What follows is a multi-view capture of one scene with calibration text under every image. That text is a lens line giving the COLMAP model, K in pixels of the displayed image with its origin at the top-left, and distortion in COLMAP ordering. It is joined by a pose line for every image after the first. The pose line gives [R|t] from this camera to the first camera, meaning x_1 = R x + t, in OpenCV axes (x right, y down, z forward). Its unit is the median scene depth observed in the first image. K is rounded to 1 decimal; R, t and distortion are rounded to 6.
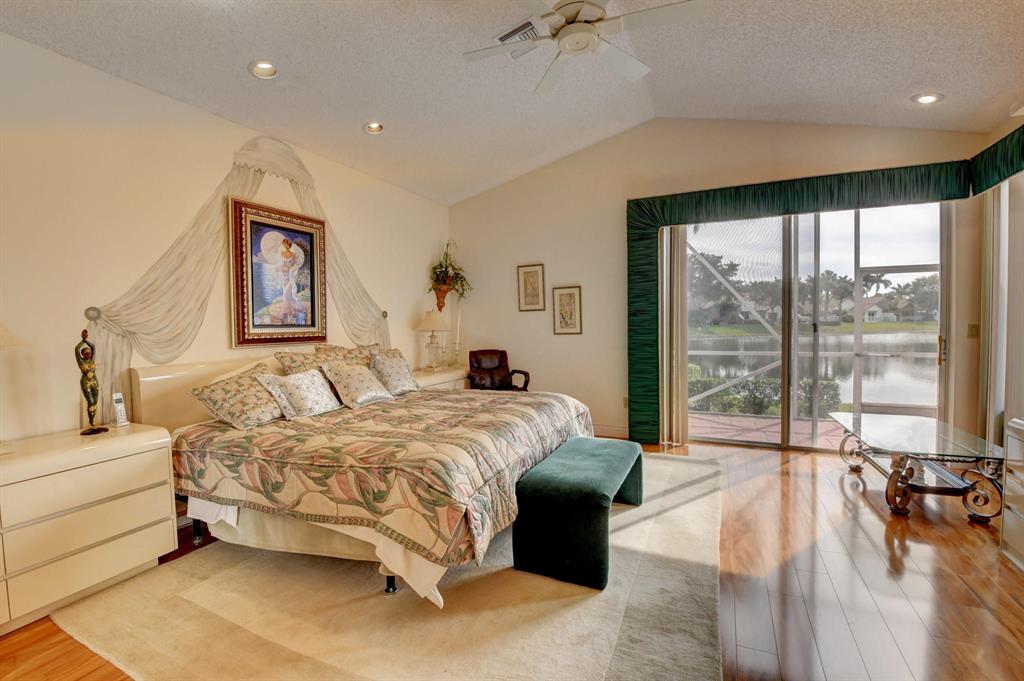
lens RADIAL K [[452.8, 0, 507.7], [0, 452.8, 335.0], [0, 0, 1]] dist [0.026514, -0.031374]
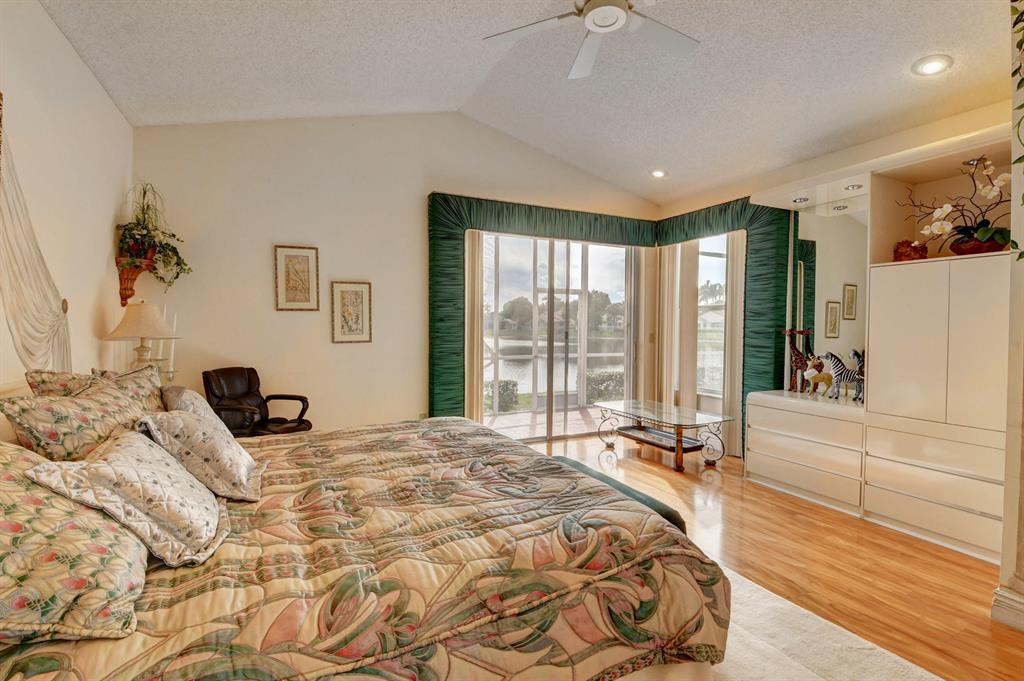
lens RADIAL K [[471.0, 0, 512.0], [0, 471.0, 340.5], [0, 0, 1]] dist [0.026263, -0.036421]
pose [[0.629017, -0.004615, 0.777378, -0.368647], [0.007969, 0.999968, -0.000511, -0.003801], [-0.777350, 0.006517, 0.629034, 0.307680]]
